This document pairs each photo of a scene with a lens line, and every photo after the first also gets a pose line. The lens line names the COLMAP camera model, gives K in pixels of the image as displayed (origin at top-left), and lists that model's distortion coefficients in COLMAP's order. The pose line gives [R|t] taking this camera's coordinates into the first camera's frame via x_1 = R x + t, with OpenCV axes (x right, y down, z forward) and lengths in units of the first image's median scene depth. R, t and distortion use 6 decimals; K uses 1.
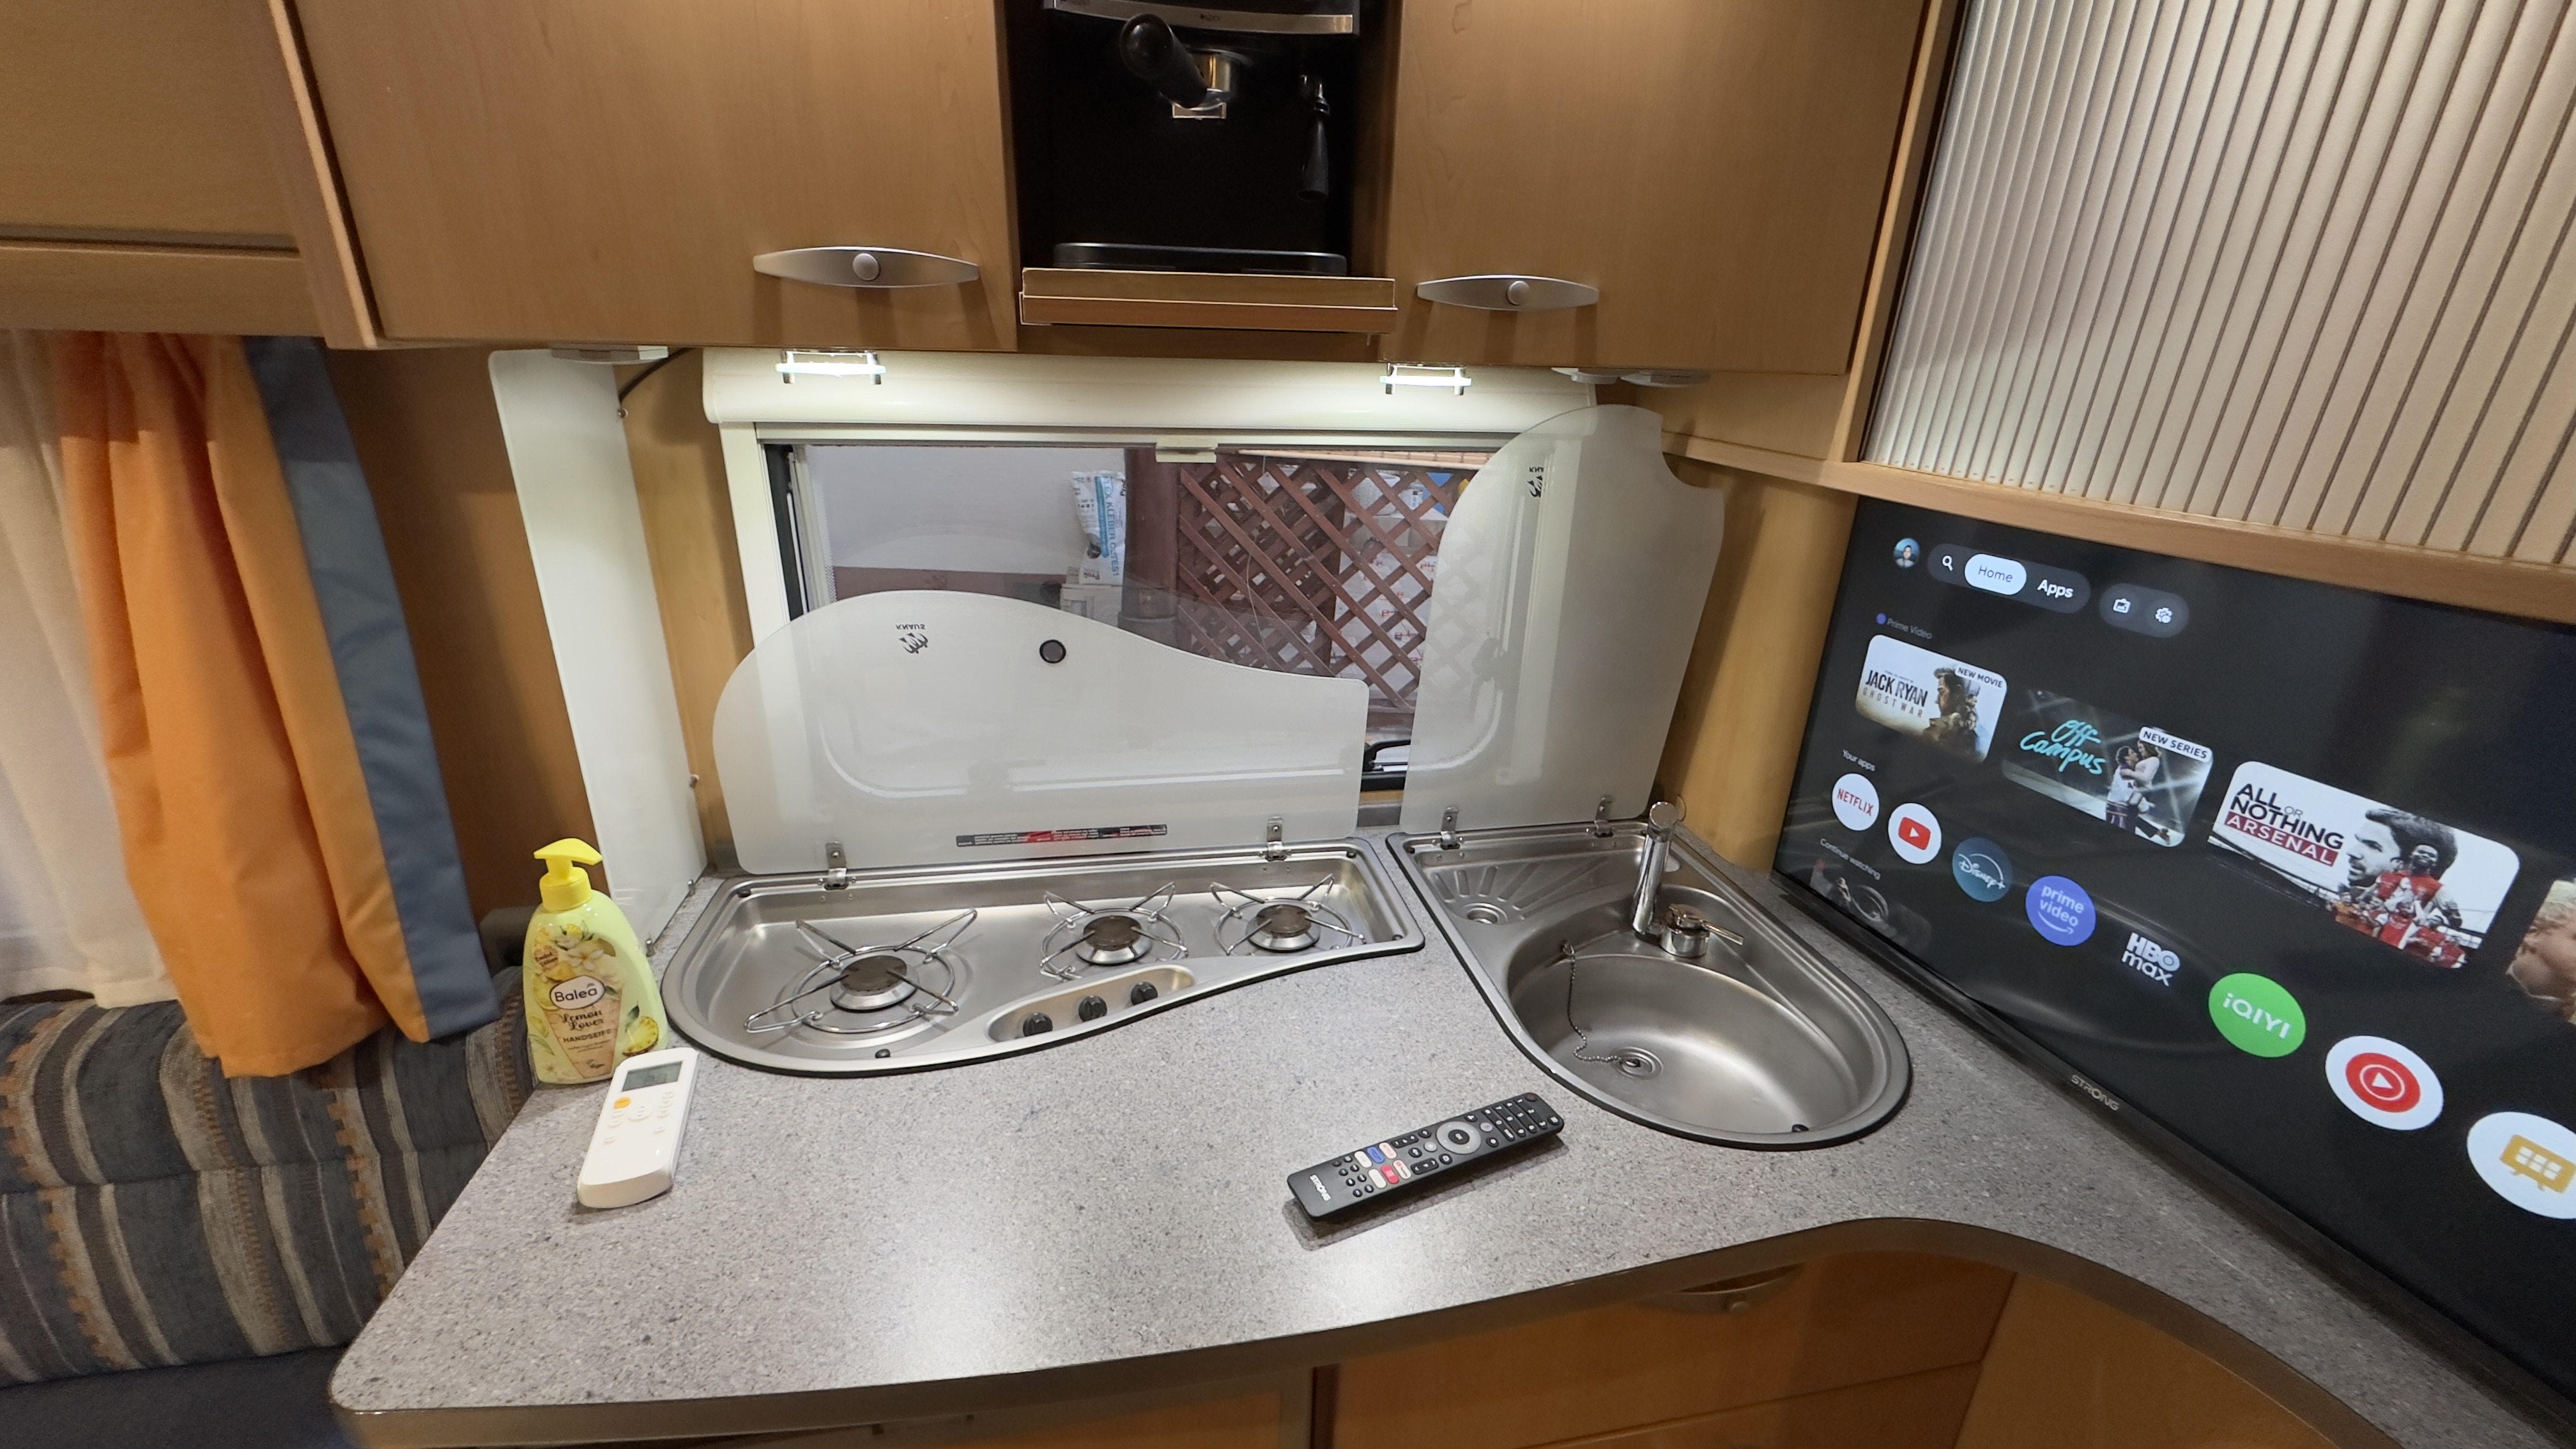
lens RADIAL K [[1039.6, 0, 1285.8], [0, 1039.6, 720.0], [0, 0, 1]] dist [0.000199, 0.000032]
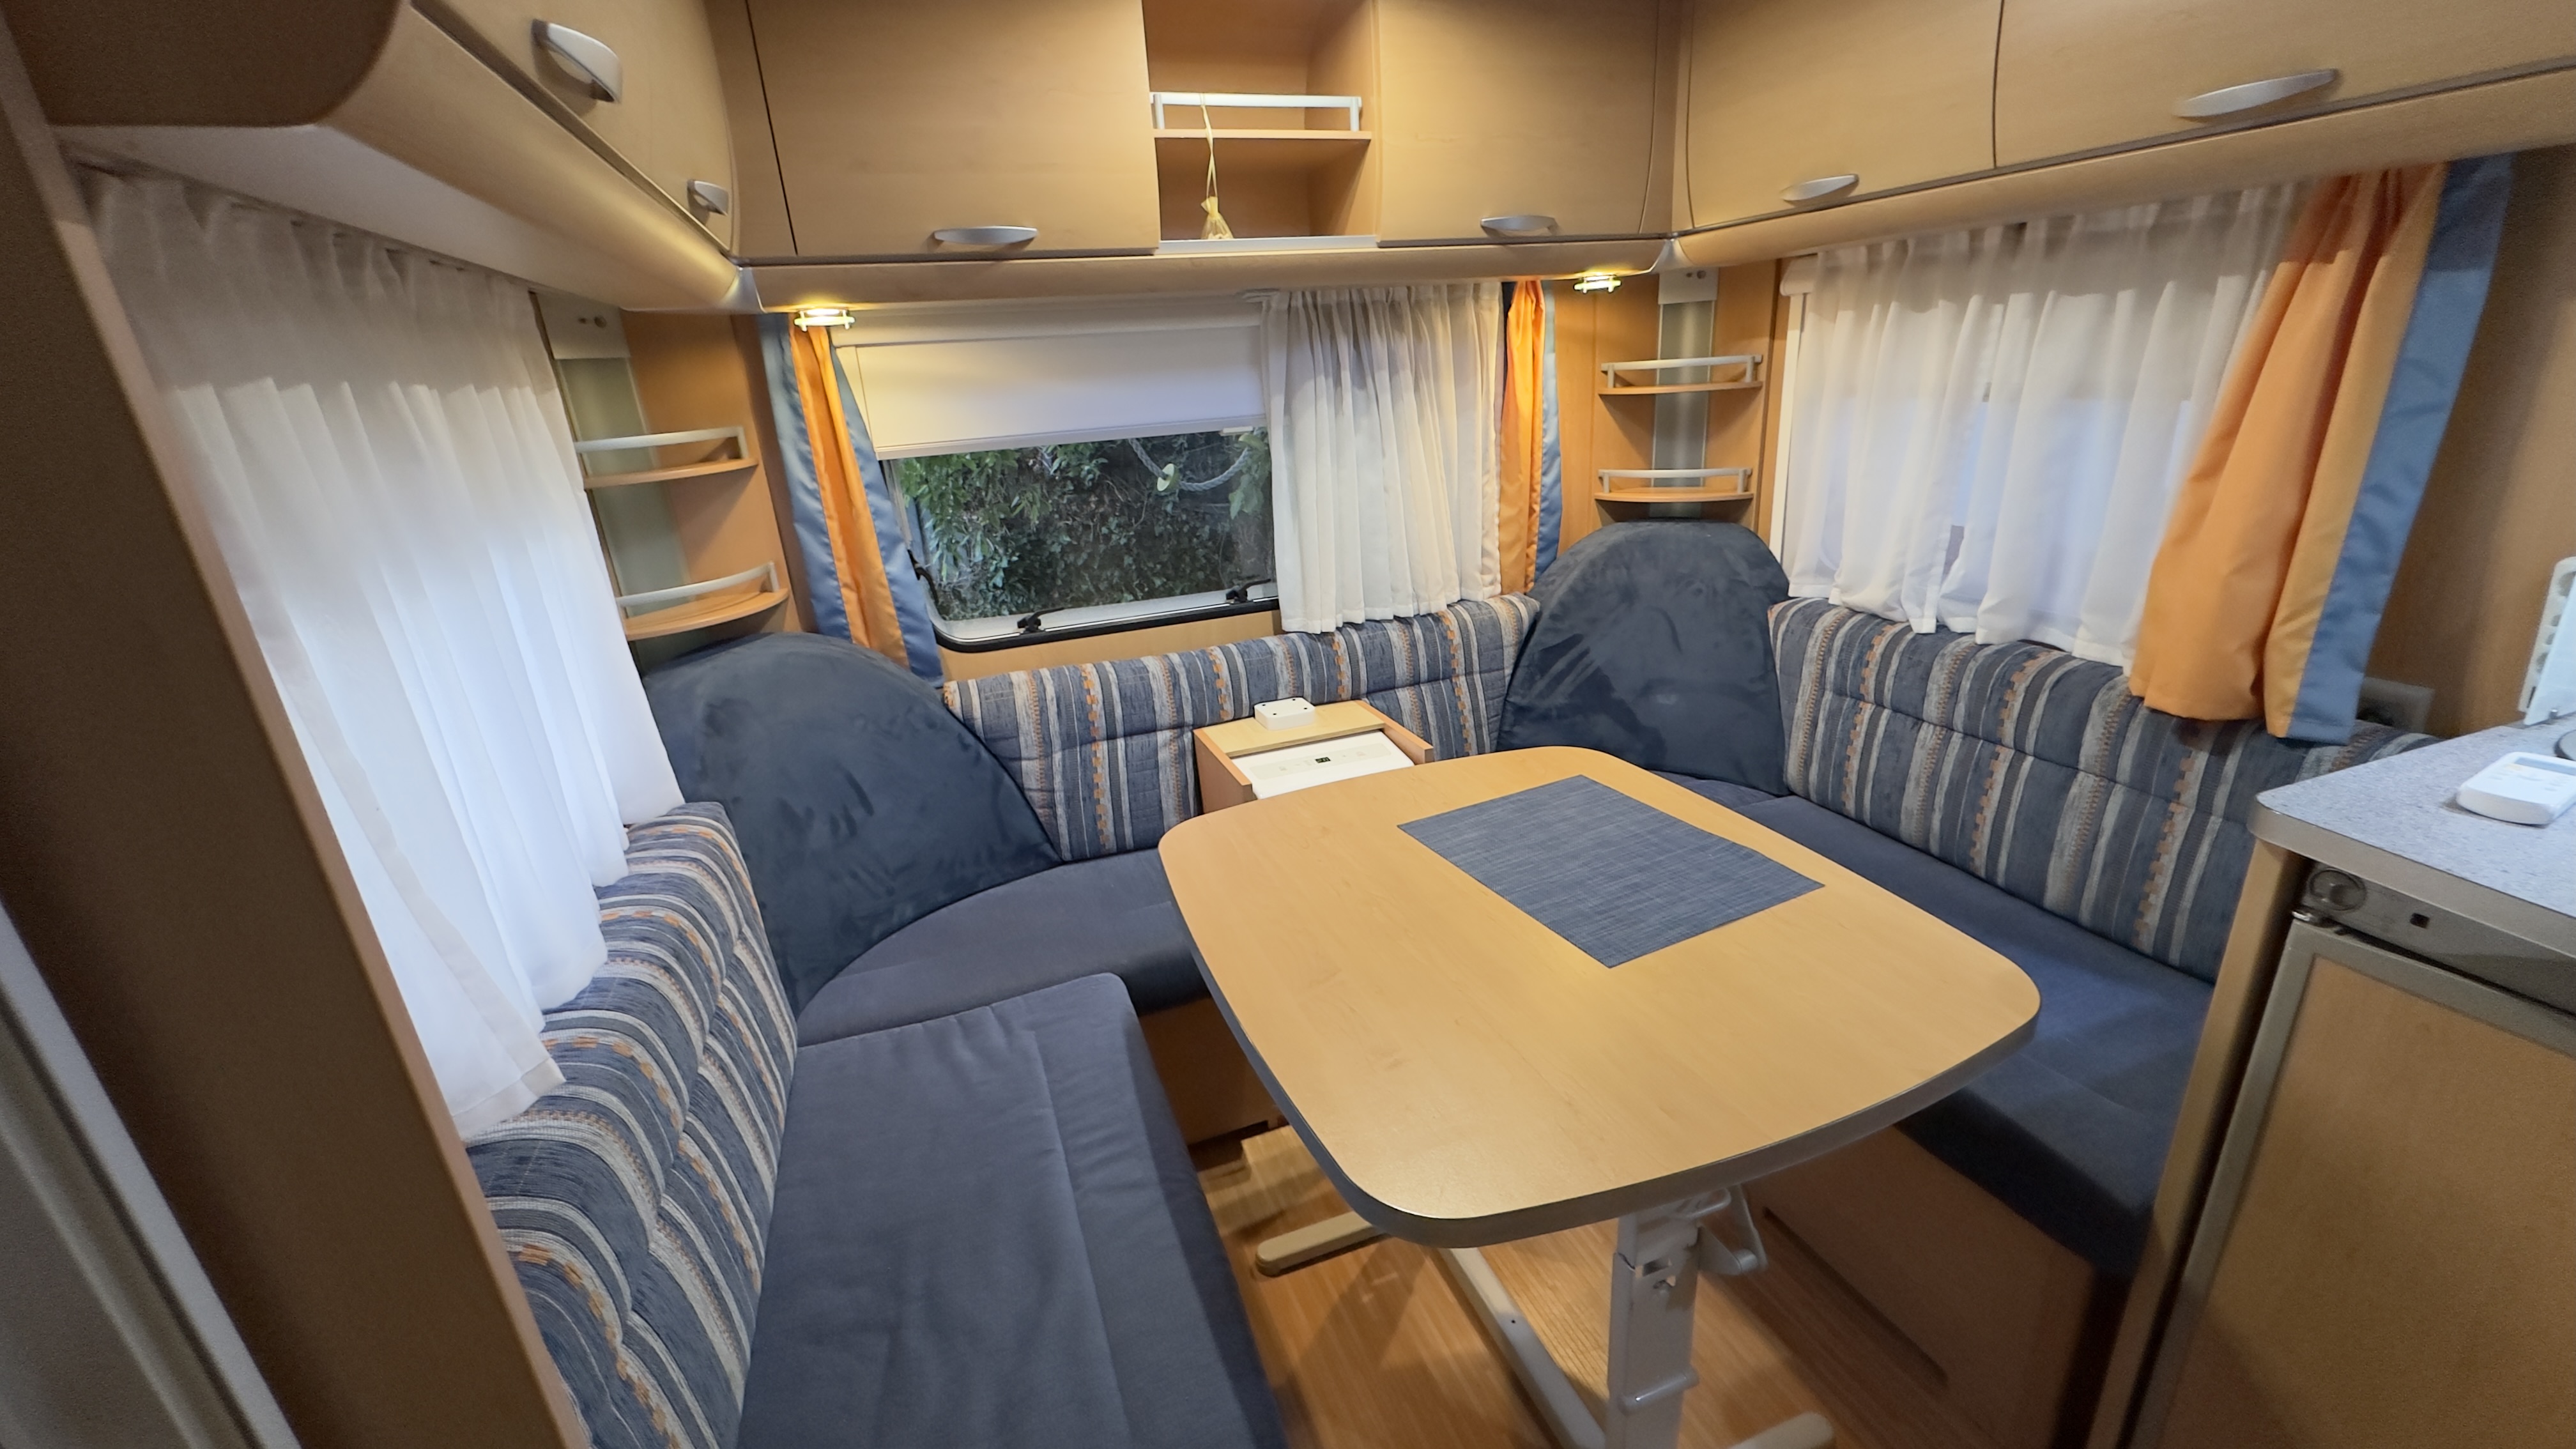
lens RADIAL K [[1039.6, 0, 1292.9], [0, 1039.6, 733.6], [0, 0, 1]] dist [0.000199, 0.000032]
pose [[0.174901, 0.294725, -0.939439, 0.178627], [-0.294497, 0.926125, 0.235720, 0.368980], [0.939511, 0.235434, 0.248776, -0.492475]]
